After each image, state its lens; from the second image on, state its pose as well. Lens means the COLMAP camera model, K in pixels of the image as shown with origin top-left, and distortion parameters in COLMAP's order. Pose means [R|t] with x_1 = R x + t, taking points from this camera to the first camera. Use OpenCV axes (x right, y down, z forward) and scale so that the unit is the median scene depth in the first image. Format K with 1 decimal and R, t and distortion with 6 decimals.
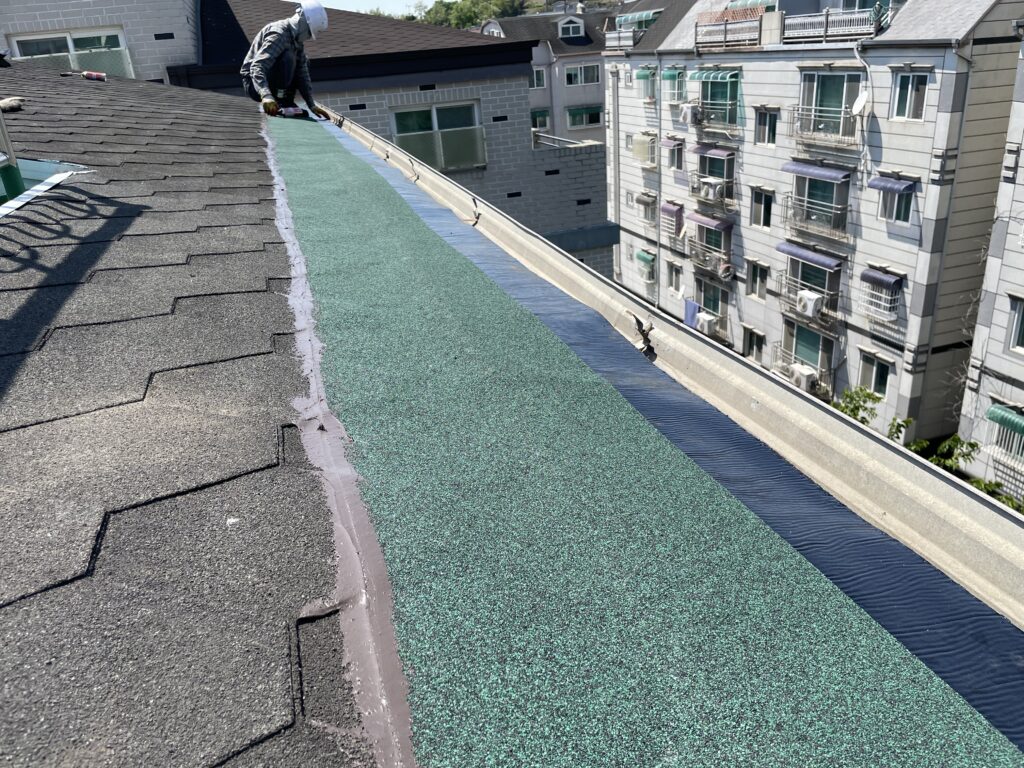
lens RADIAL K [[797.3, 0, 534.2], [0, 797.3, 402.9], [0, 0, 1]] dist [0.093972, -0.130544]
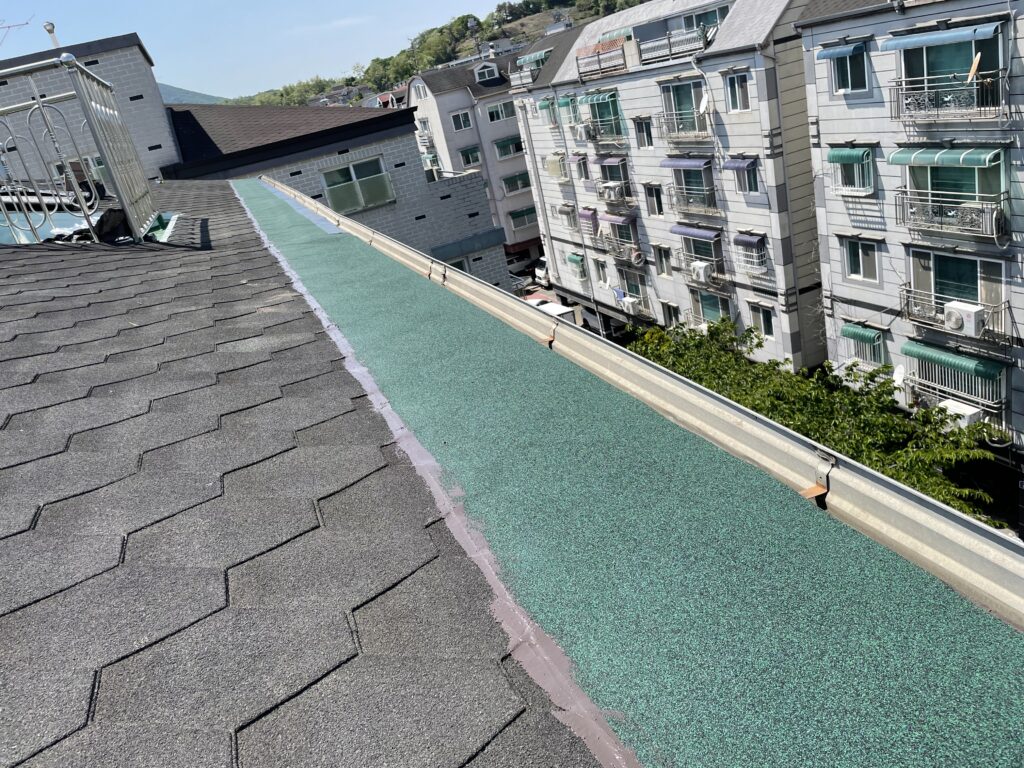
lens RADIAL K [[801.8, 0, 505.1], [0, 801.8, 372.7], [0, 0, 1]] dist [0.090917, -0.134698]
pose [[0.987369, -0.157557, -0.016667, 0.052326], [0.155940, 0.985022, -0.073578, 0.063767], [0.028010, 0.070049, 0.997150, -0.174777]]
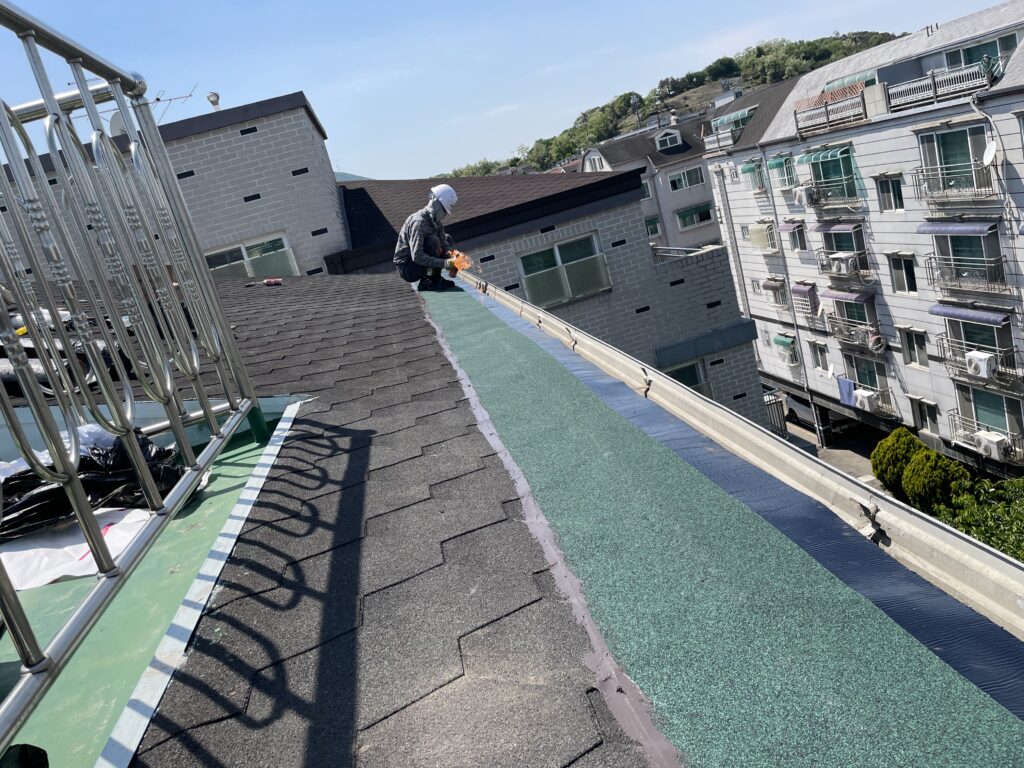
lens RADIAL K [[801.8, 0, 505.1], [0, 801.8, 372.7], [0, 0, 1]] dist [0.090917, -0.134698]
pose [[0.968996, -0.153509, -0.193601, -0.004629], [0.117740, 0.975774, -0.184399, -0.007186], [0.217218, 0.155887, 0.963595, -0.006440]]
